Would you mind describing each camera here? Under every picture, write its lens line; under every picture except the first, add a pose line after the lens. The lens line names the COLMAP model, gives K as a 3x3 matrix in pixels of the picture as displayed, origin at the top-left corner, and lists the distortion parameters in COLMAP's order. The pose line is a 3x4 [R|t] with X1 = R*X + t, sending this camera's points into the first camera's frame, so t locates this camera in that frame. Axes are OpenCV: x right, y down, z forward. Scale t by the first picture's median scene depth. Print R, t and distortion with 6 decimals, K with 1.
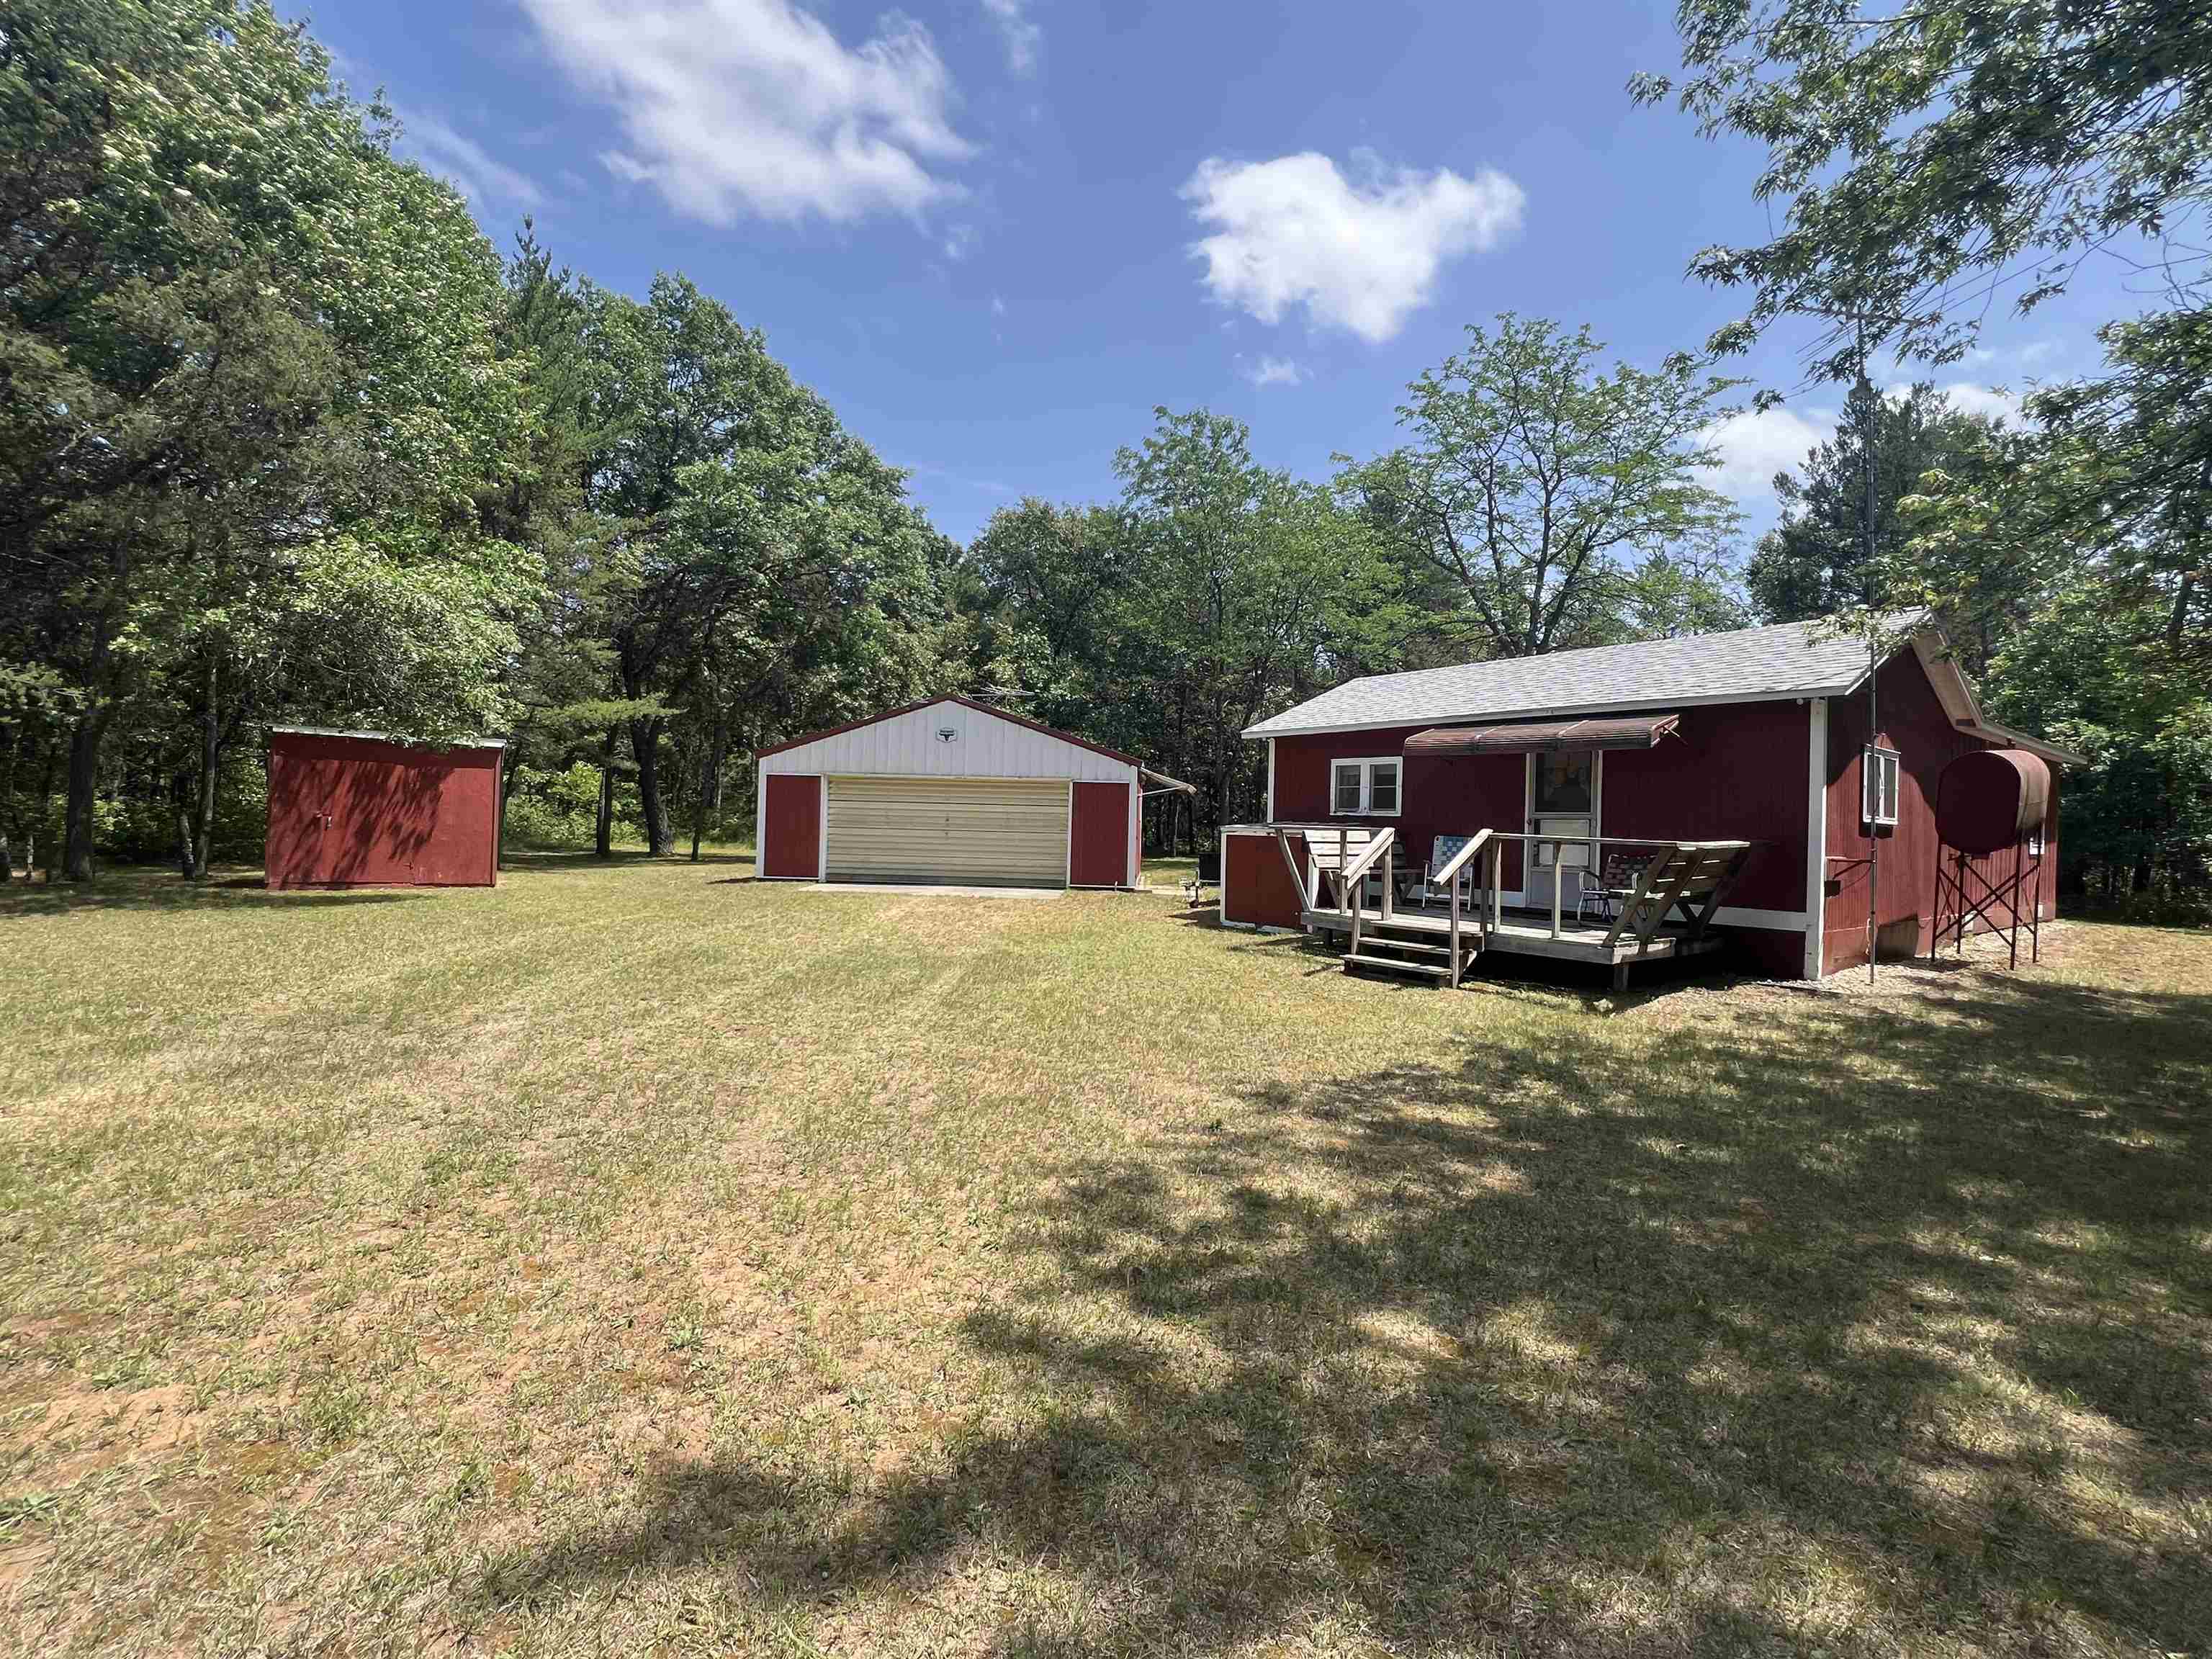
lens RADIAL K [[998.5, 0, 1103.3], [0, 998.5, 838.2], [0, 0, 1]] dist [-0.000191, 0.000418]
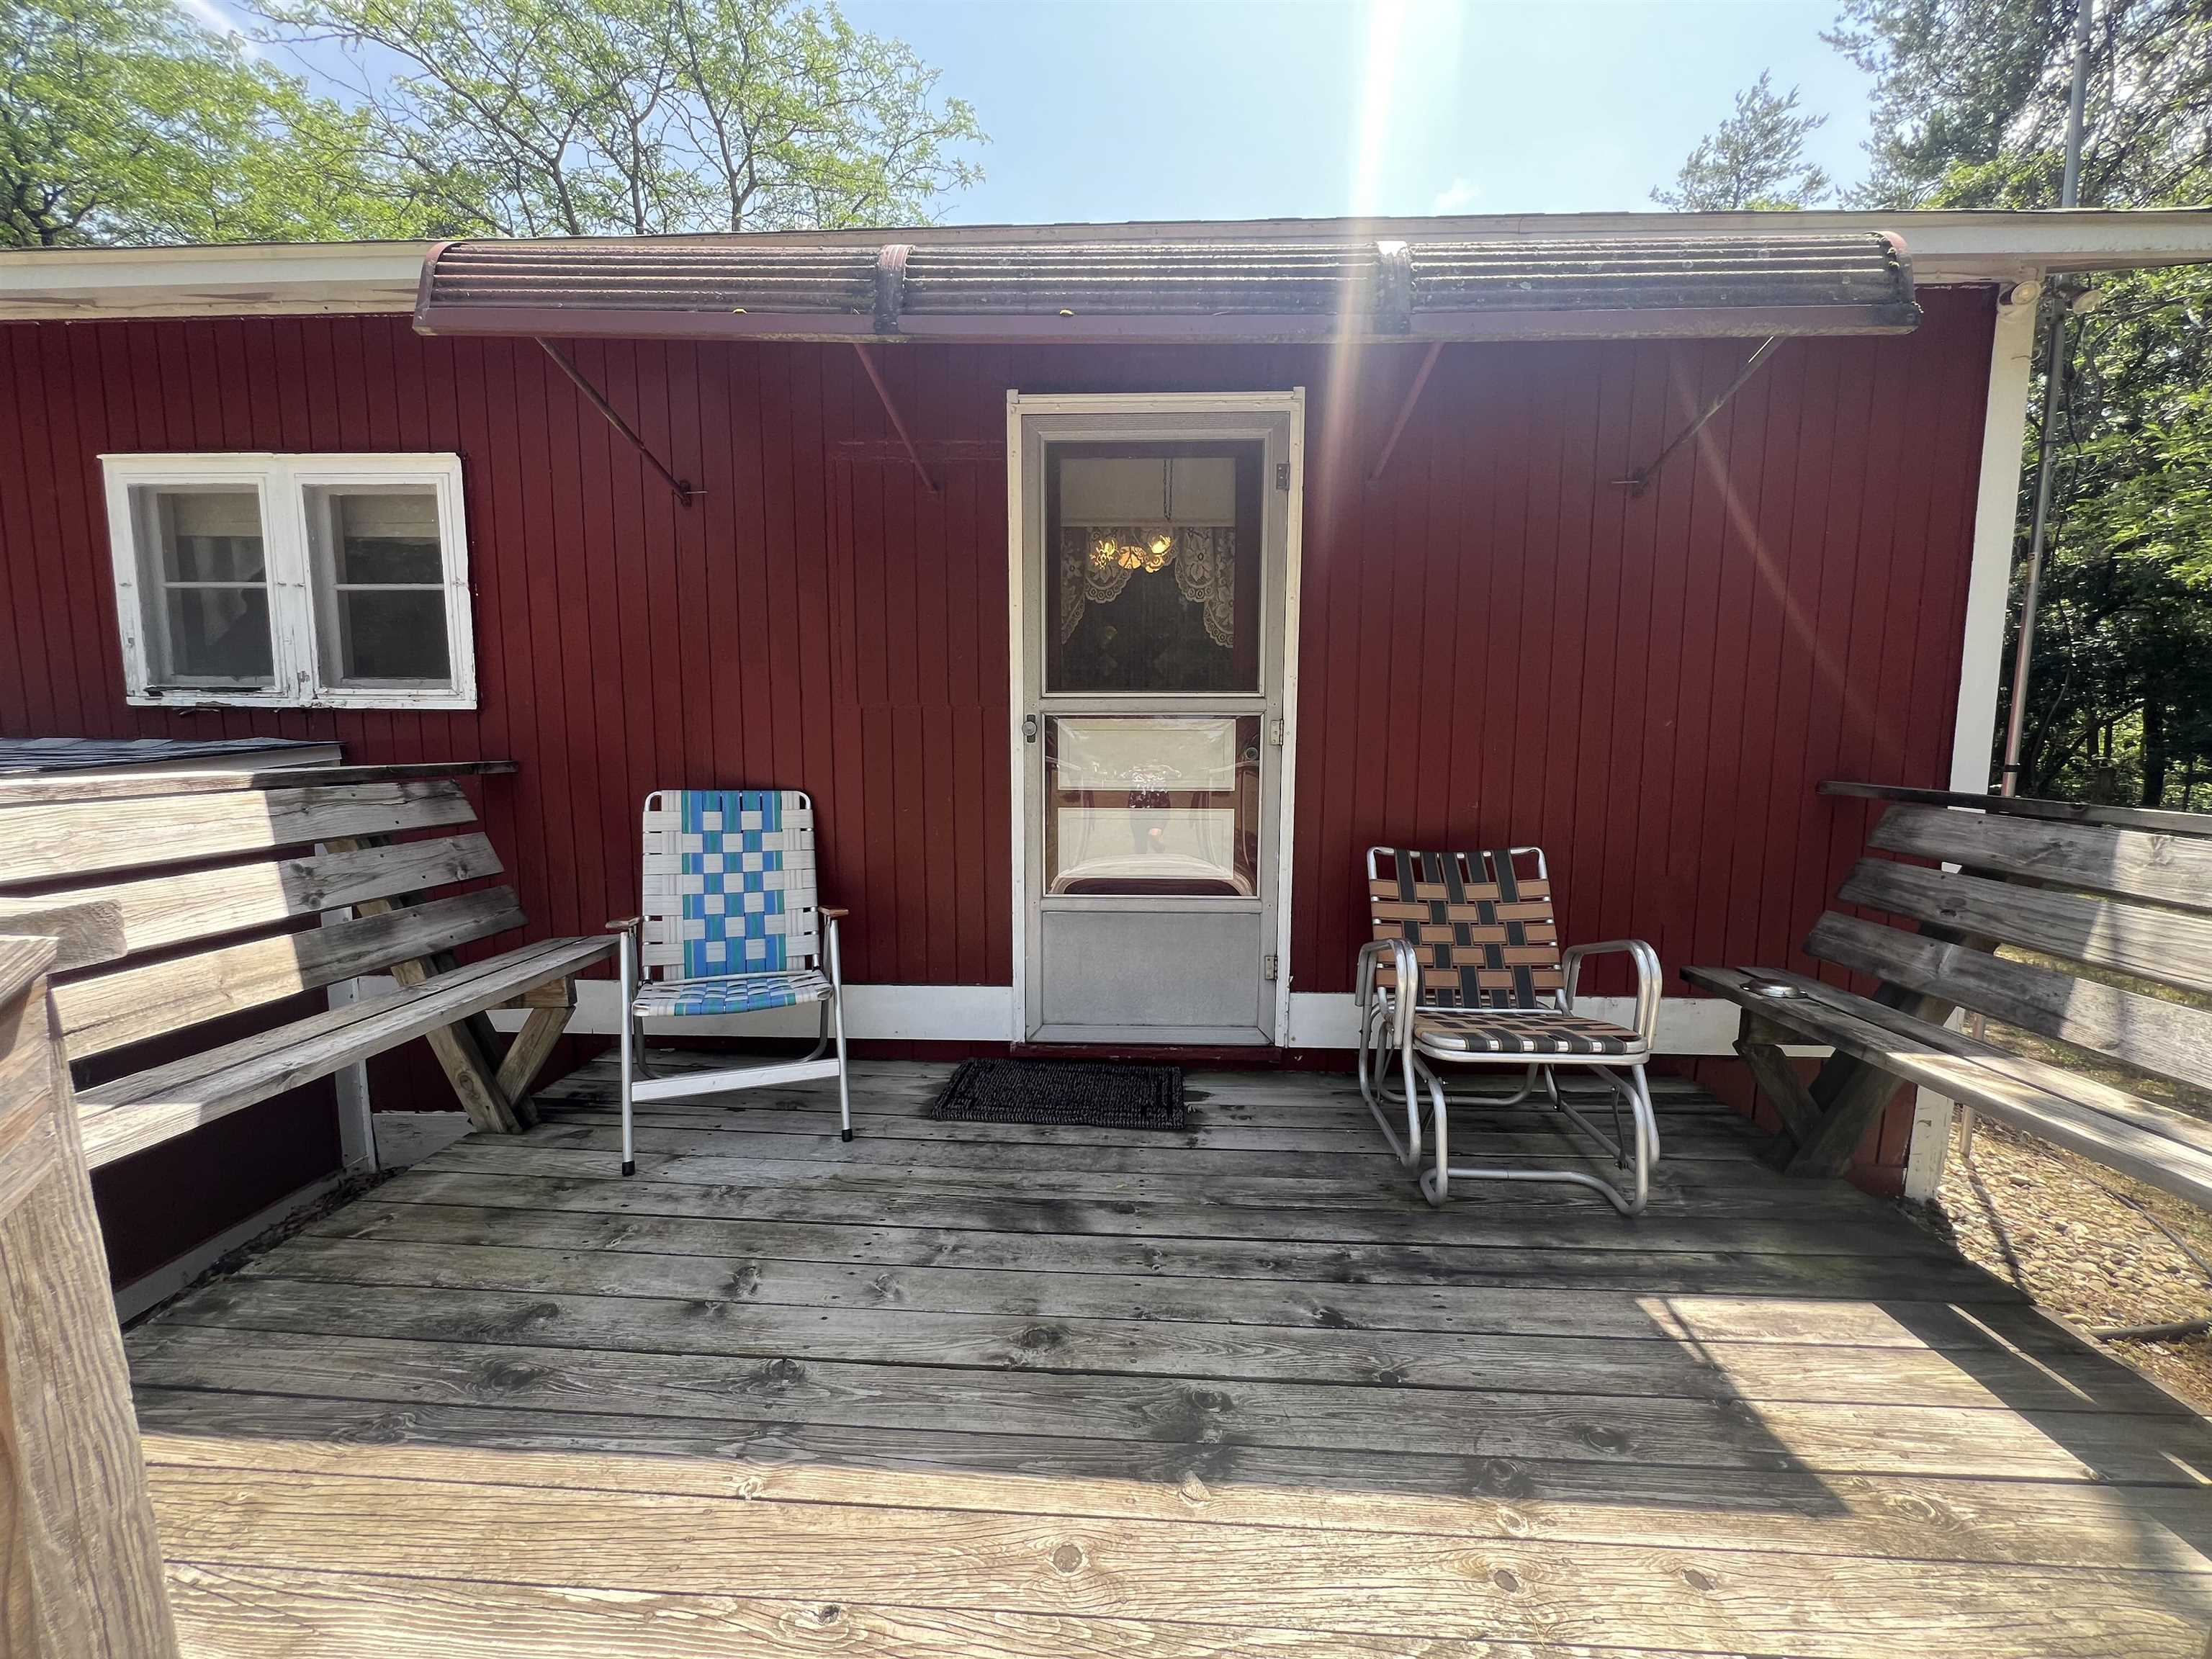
lens RADIAL K [[886.5, 0, 1106.0], [0, 886.5, 829.5], [0, 0, 1]] dist [-0.000576, -0.000059]
pose [[0.653940, -0.101441, 0.749714, 0.257148], [0.020002, 0.992942, 0.116905, -0.016530], [-0.756282, -0.061453, 0.651354, 0.816763]]
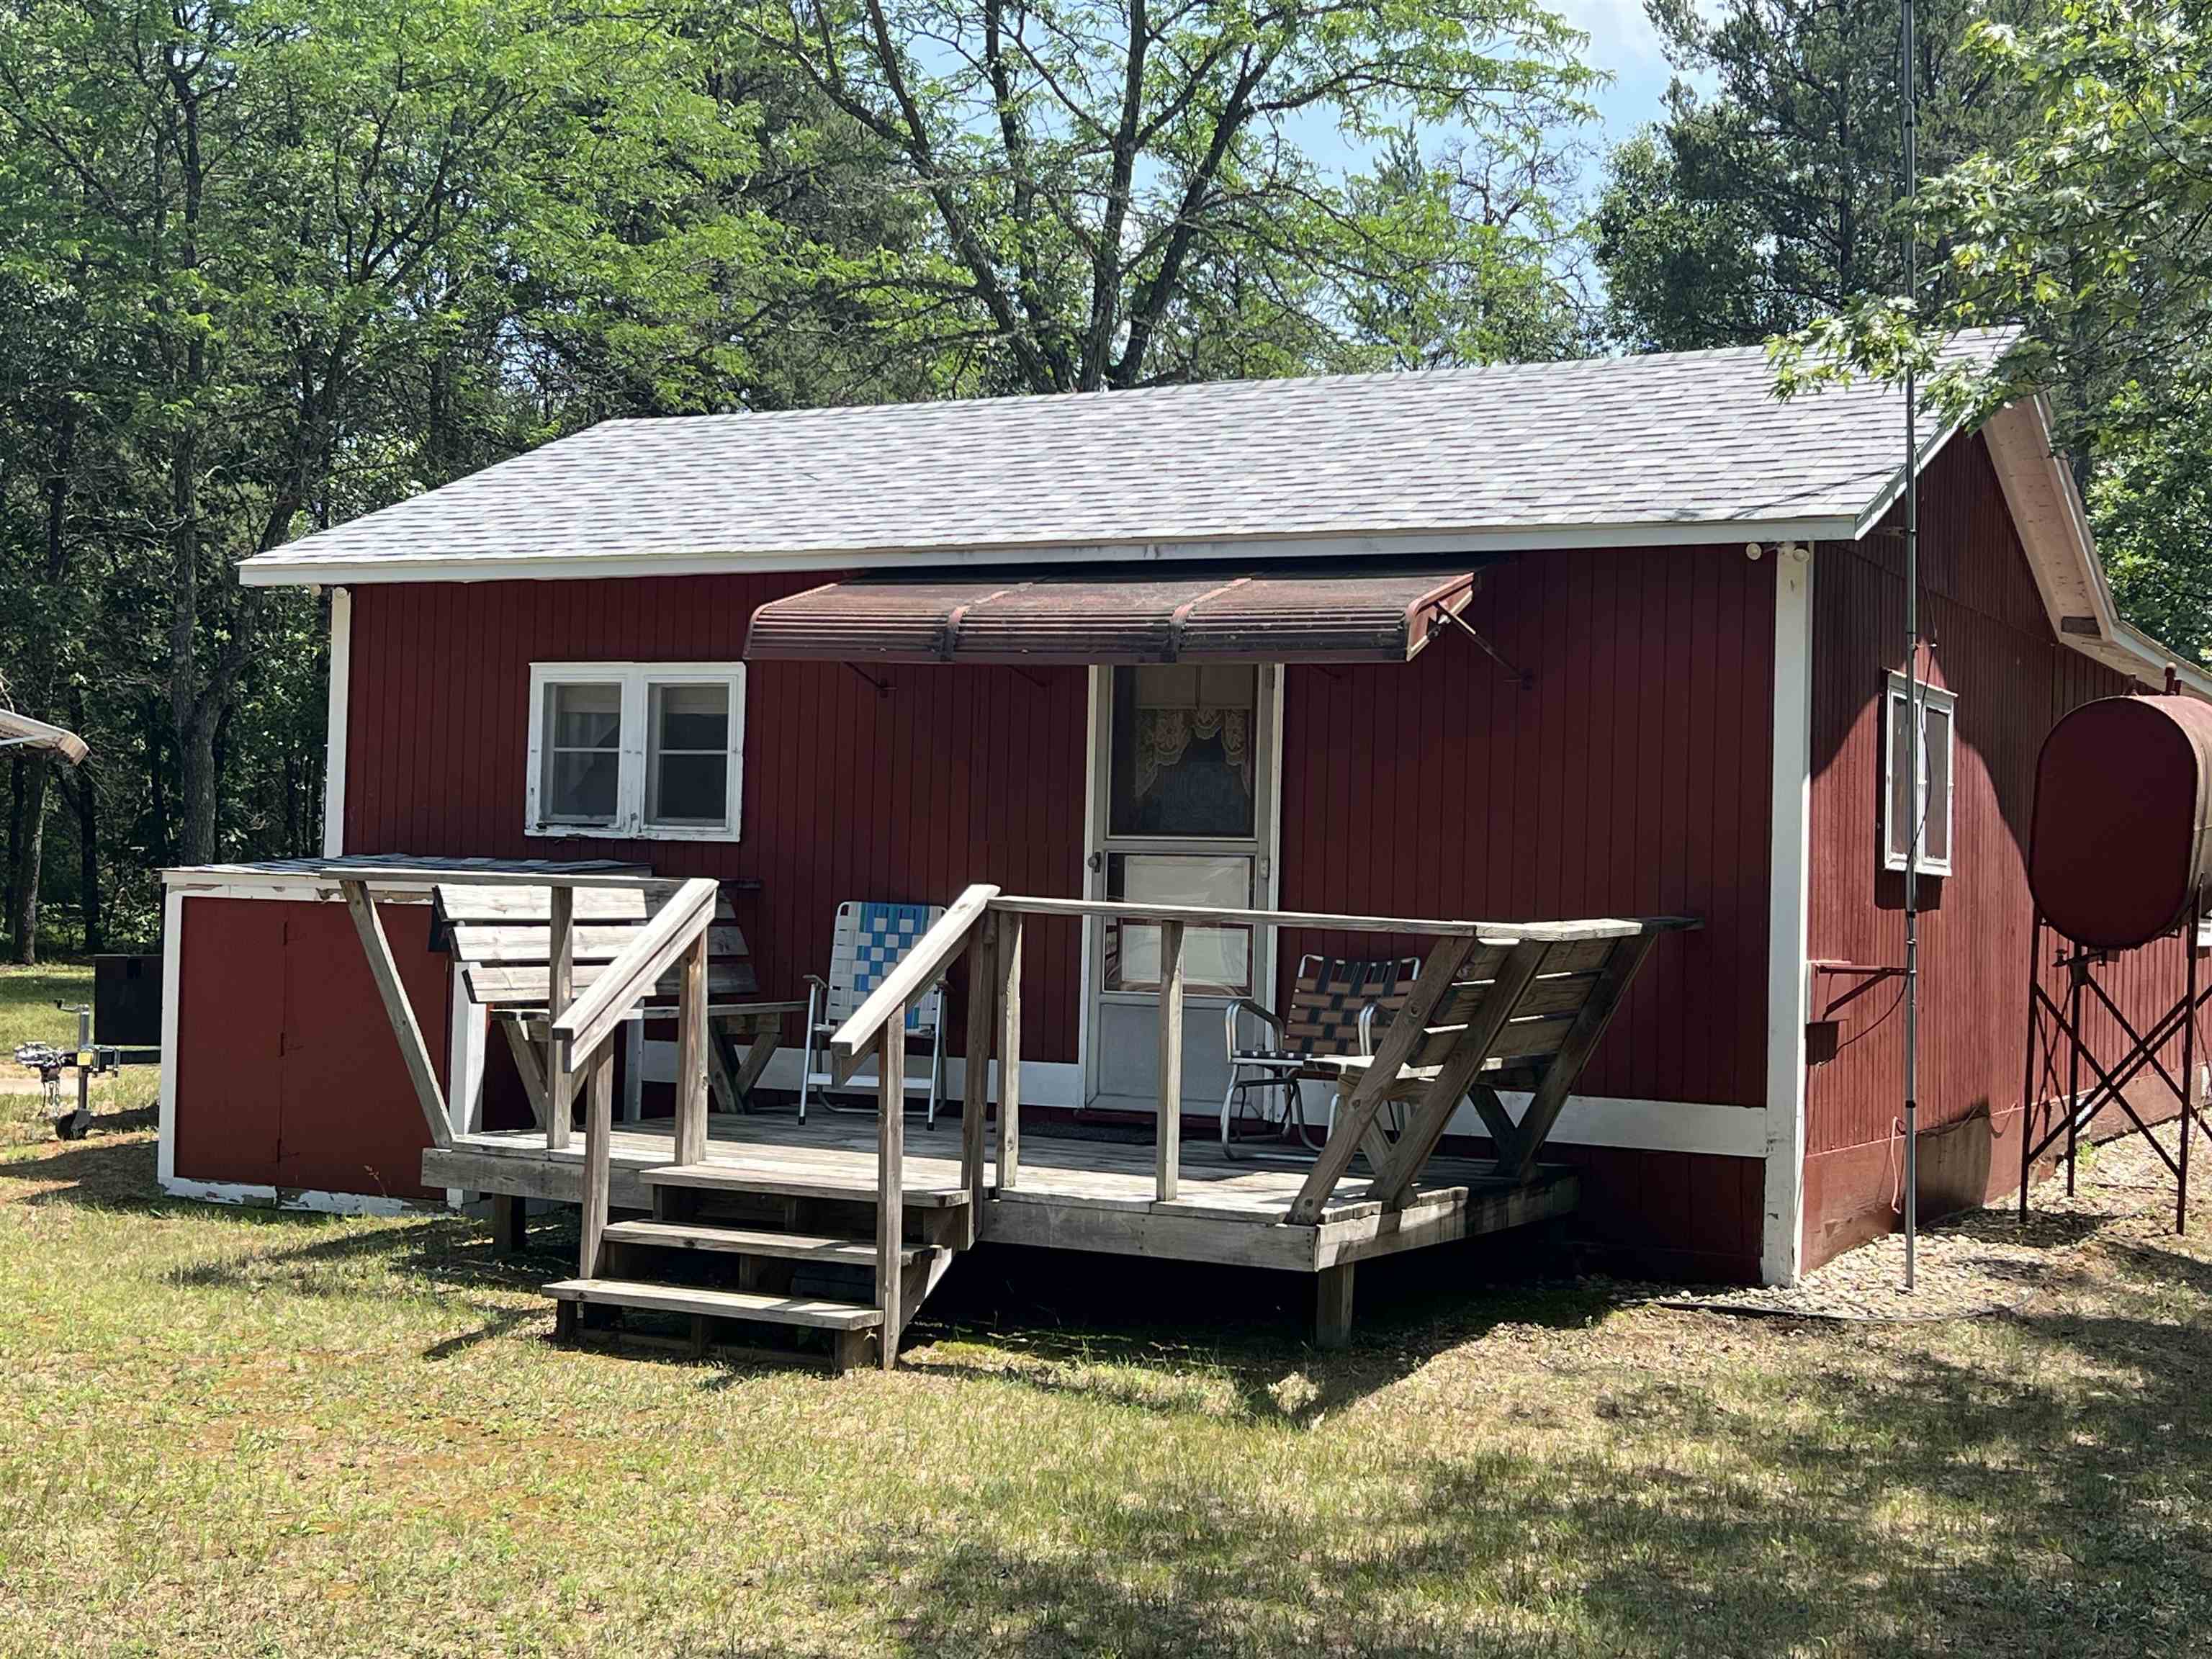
lens RADIAL K [[2890.7, 0, 1111.4], [0, 2890.7, 832.8], [0, 0, 1]] dist [0.245135, -0.780111]
pose [[0.916113, 0.010865, 0.400774, 0.026671], [-0.002275, 0.999758, -0.021902, -0.004444], [-0.400915, 0.019152, 0.915915, 0.072491]]
